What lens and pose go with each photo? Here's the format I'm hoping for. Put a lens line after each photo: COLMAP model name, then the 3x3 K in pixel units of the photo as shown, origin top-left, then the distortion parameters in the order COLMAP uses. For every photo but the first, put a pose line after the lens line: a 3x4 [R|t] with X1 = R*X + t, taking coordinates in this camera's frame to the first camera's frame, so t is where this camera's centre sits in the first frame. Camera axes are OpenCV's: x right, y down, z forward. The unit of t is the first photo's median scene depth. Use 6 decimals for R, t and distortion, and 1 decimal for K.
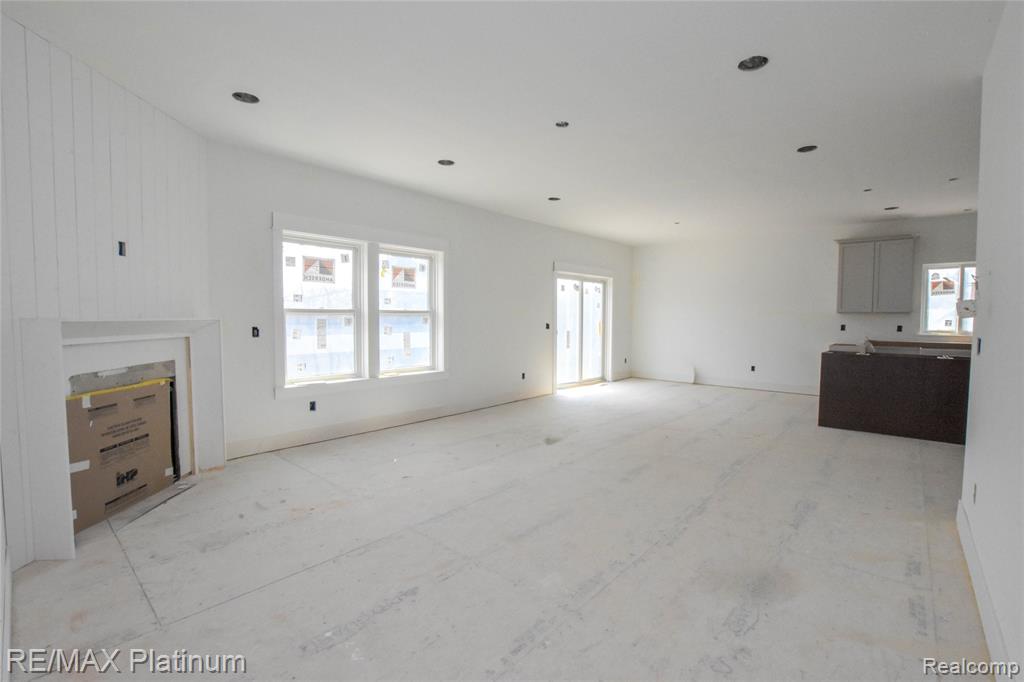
lens RADIAL K [[454.5, 0, 508.3], [0, 454.5, 341.6], [0, 0, 1]] dist [-0.029032, 0.000206]
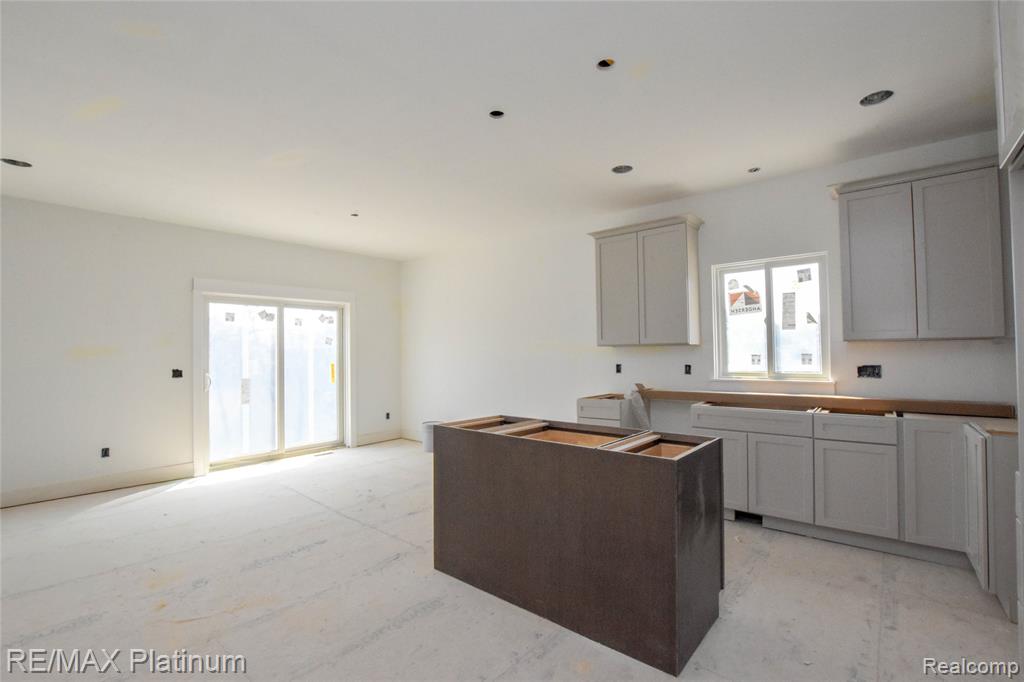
lens RADIAL K [[454.5, 0, 510.0], [0, 454.5, 347.9], [0, 0, 1]] dist [-0.029032, 0.000206]
pose [[0.999590, -0.016799, 0.023190, 0.637679], [0.018260, 0.997765, -0.064284, -0.024138], [-0.022058, 0.064681, 0.997662, 0.383502]]
